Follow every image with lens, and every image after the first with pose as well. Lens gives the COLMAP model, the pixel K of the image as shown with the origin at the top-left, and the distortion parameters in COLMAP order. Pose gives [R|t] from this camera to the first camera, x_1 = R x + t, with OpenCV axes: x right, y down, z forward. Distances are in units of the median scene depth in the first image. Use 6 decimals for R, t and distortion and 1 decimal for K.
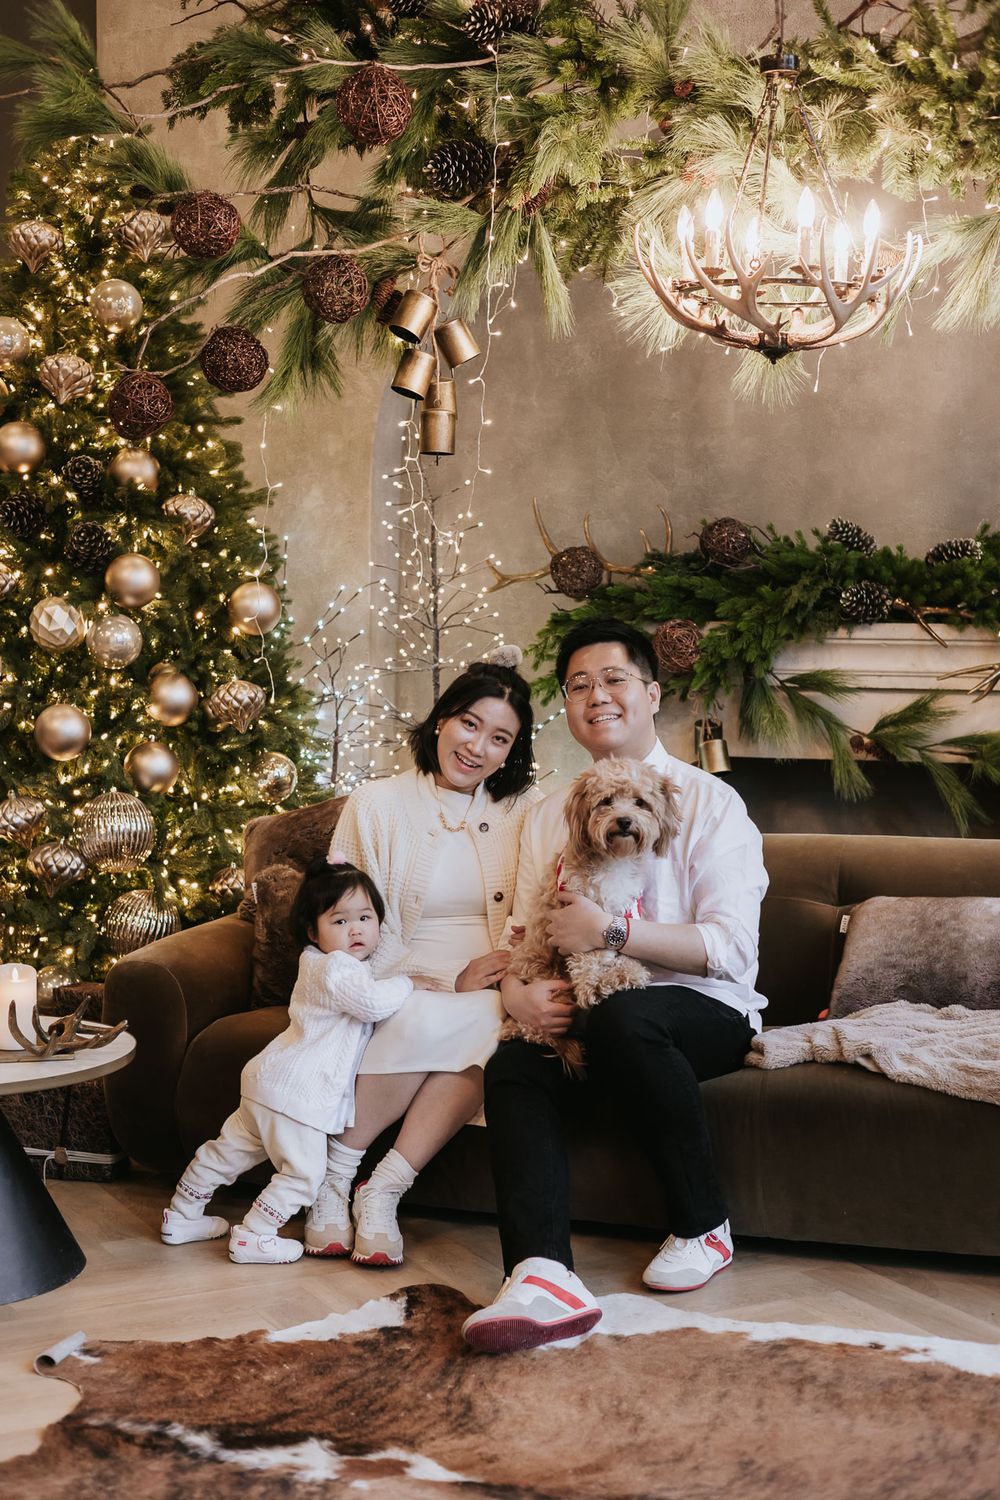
lens RADIAL K [[2048.5, 0, 504.1], [0, 2048.5, 747.4], [0, 0, 1]] dist [0.001690, 0.018424]
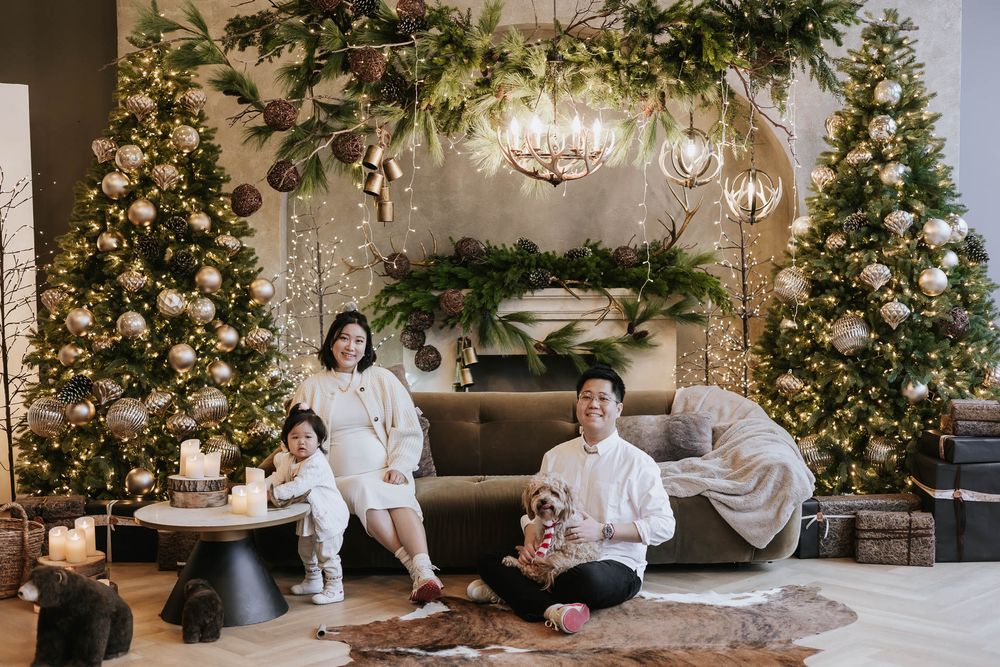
lens RADIAL K [[1365.7, 0, 500.0], [0, 1365.7, 333.5], [0, 0, 1]] dist [0.001690, 0.018424]
pose [[0.954748, -0.035032, 0.295346, -0.302840], [0.034344, 0.999382, 0.007520, -0.029800], [-0.295427, 0.002963, 0.955361, -0.346347]]
